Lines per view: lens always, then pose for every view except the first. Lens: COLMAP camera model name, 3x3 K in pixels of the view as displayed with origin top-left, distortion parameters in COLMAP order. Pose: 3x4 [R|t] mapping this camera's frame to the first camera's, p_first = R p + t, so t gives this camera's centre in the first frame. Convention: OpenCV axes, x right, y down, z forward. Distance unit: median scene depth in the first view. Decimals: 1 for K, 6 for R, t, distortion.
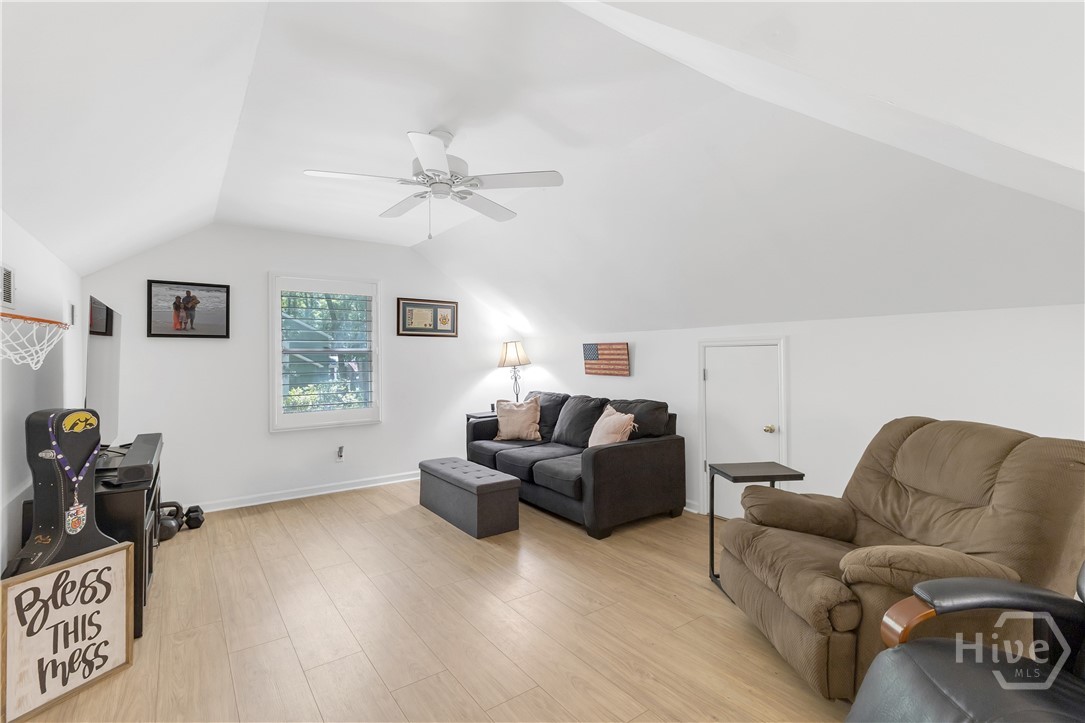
lens RADIAL K [[507.1, 0, 541.6], [0, 507.1, 357.2], [0, 0, 1]] dist [-0.001350, -0.000165]
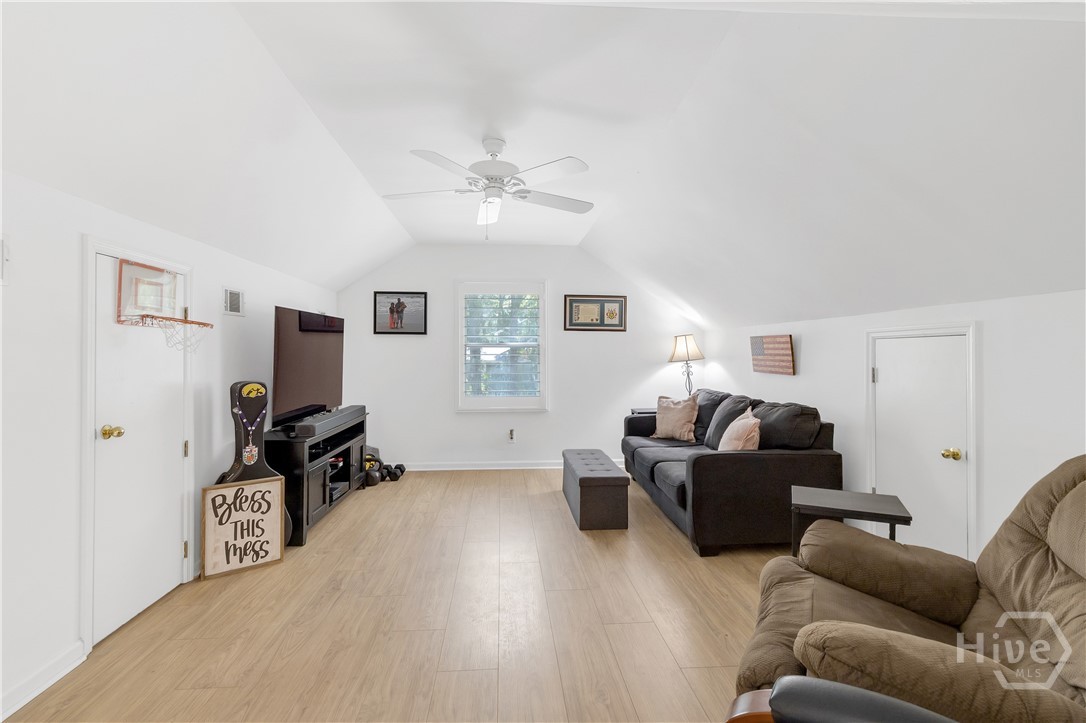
lens RADIAL K [[507.6, 0, 540.5], [0, 507.6, 356.8], [0, 0, 1]] dist [-0.001350, -0.000165]
pose [[0.850348, 0.011945, -0.526085, 0.318777], [-0.008321, 0.999923, 0.009254, 0.004228], [0.526154, -0.003491, 0.850382, 0.093324]]
